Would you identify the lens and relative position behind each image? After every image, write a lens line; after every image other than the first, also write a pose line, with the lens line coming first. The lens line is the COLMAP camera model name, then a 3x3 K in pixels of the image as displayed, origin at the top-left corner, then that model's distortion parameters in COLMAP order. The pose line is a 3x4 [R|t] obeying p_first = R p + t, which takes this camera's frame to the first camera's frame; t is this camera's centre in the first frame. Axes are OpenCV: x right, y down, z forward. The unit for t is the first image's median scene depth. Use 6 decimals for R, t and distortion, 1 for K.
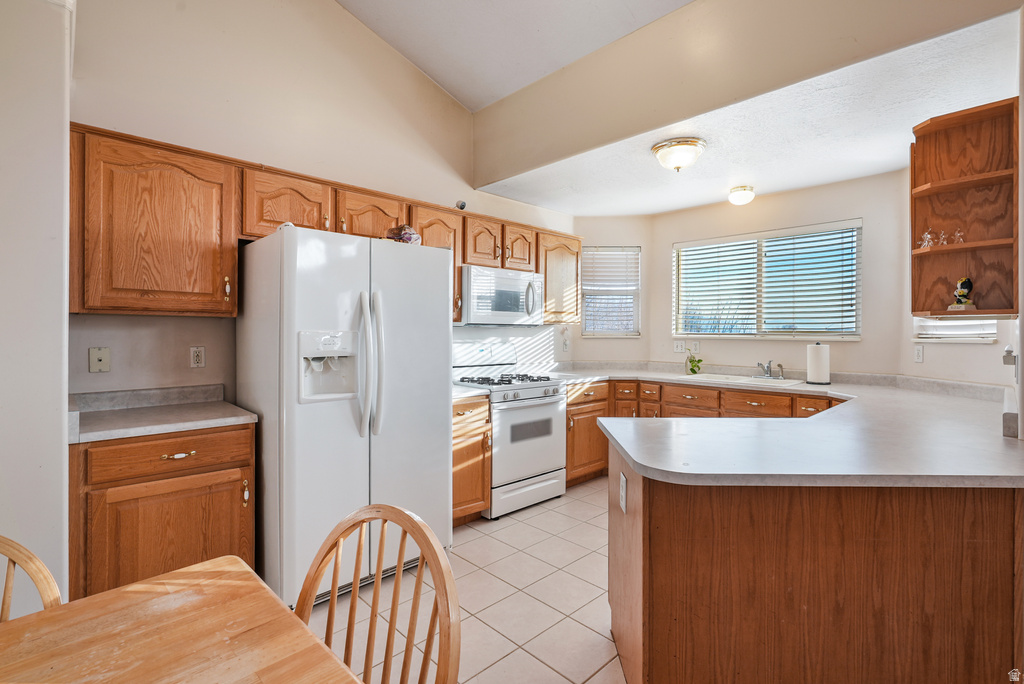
lens RADIAL K [[481.2, 0, 507.3], [0, 481.2, 333.2], [0, 0, 1]] dist [-0.000972, -0.000040]
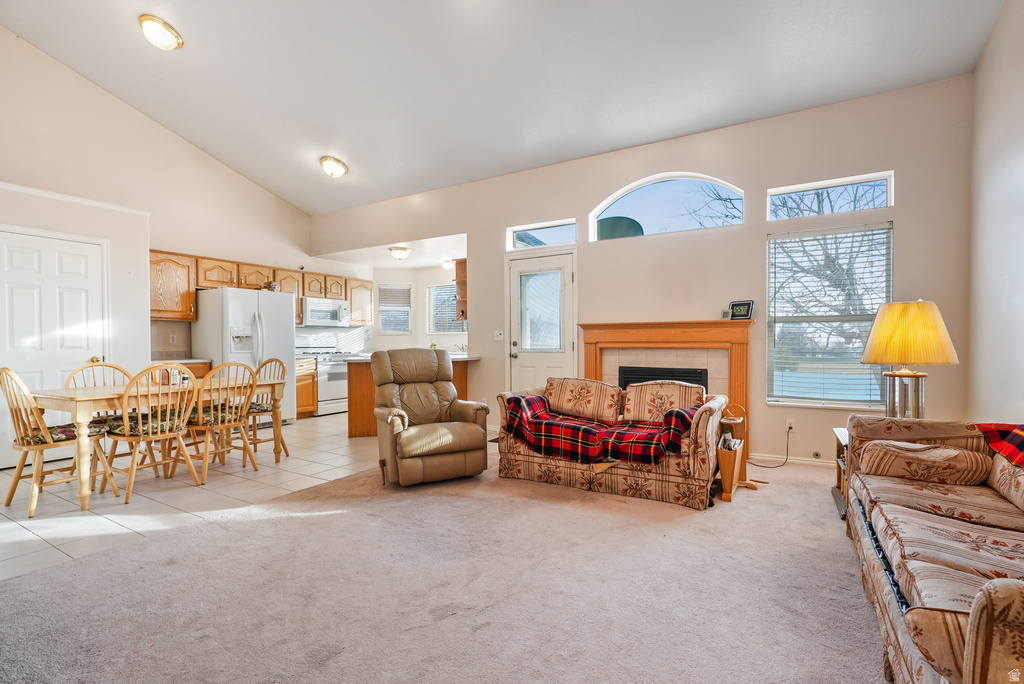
lens RADIAL K [[466.1, 0, 512.0], [0, 466.1, 342.0], [0, 0, 1]] dist [-0.001268, -0.000148]
pose [[0.961766, -0.008434, 0.273742, 0.218191], [0.008573, 0.999963, 0.000687, 0.055902], [-0.273738, 0.001686, 0.961803, -1.143892]]
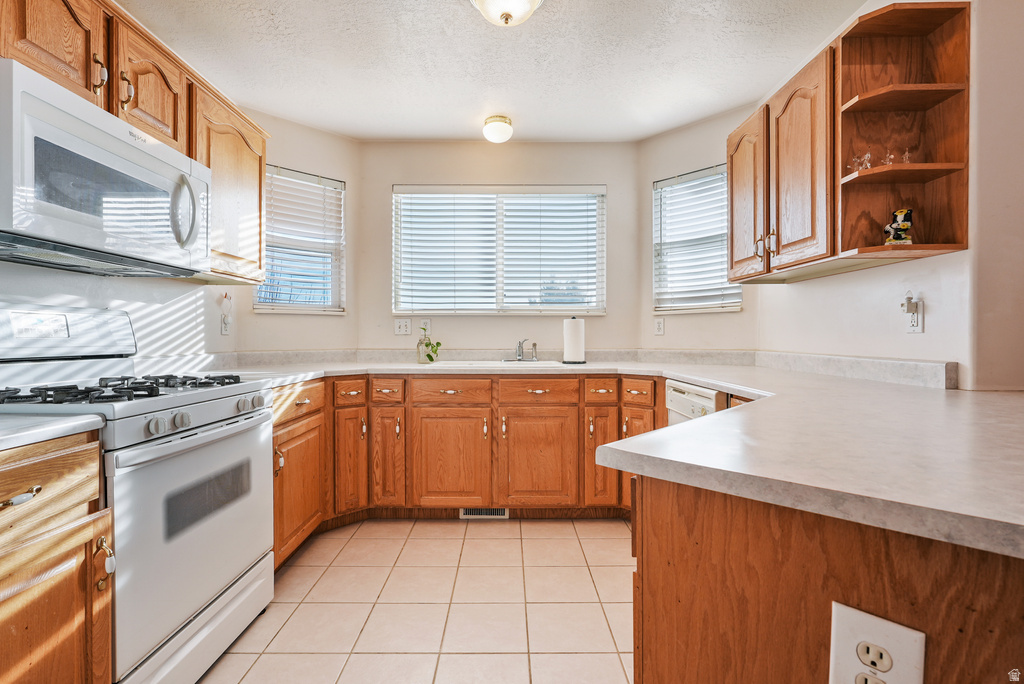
lens RADIAL K [[472.0, 0, 512.0], [0, 472.0, 342.0], [0, 0, 1]] dist [-0.009170, 0.000243]
pose [[0.686979, -0.013335, 0.726554, -0.071619], [0.006572, 0.999905, 0.012138, 0.056680], [-0.726647, -0.003564, 0.687002, 0.501386]]
